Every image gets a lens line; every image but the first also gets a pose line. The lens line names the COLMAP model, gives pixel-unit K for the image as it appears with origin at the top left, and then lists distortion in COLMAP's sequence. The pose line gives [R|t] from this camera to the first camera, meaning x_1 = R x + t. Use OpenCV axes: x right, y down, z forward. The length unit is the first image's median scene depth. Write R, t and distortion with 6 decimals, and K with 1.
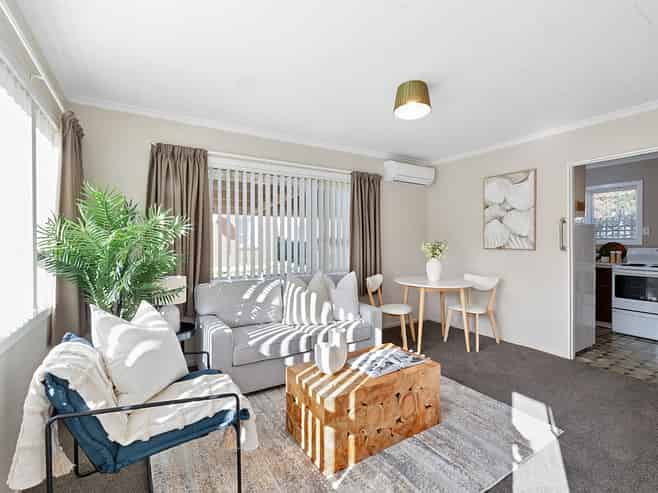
lens RADIAL K [[306.7, 0, 327.7], [0, 306.7, 244.1], [0, 0, 1]] dist [0.003803, -0.001138]
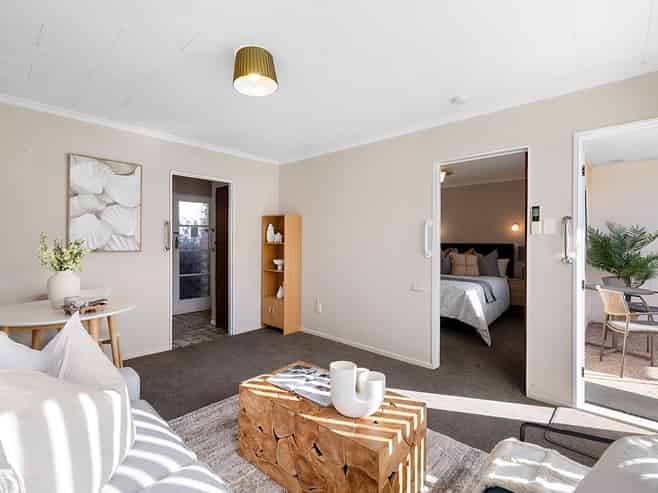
lens RADIAL K [[306.7, 0, 327.4], [0, 306.7, 242.5], [0, 0, 1]] dist [0.003803, -0.001138]
pose [[-0.269841, -0.004875, 0.962892, -0.413103], [0.006988, 0.999951, 0.007021, -0.010851], [-0.962879, 0.008624, -0.269794, 0.753070]]
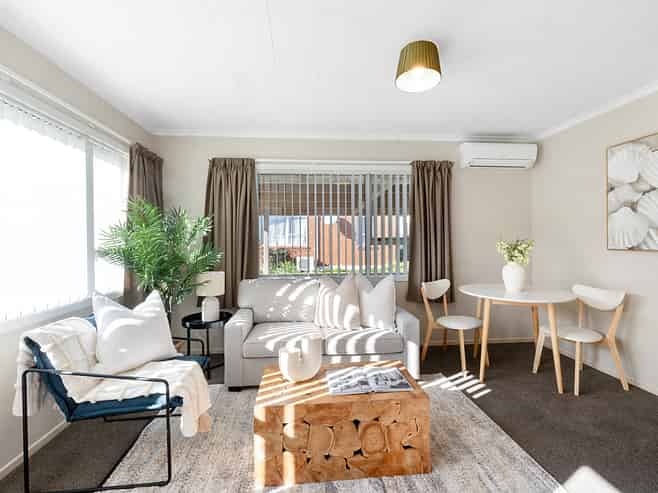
lens RADIAL K [[306.7, 0, 326.6], [0, 306.7, 242.9], [0, 0, 1]] dist [0.003803, -0.001138]
pose [[0.896625, -0.003186, -0.442779, 0.302903], [0.001933, 0.999993, -0.003280, 0.001027], [0.442786, 0.002085, 0.896625, 0.117566]]
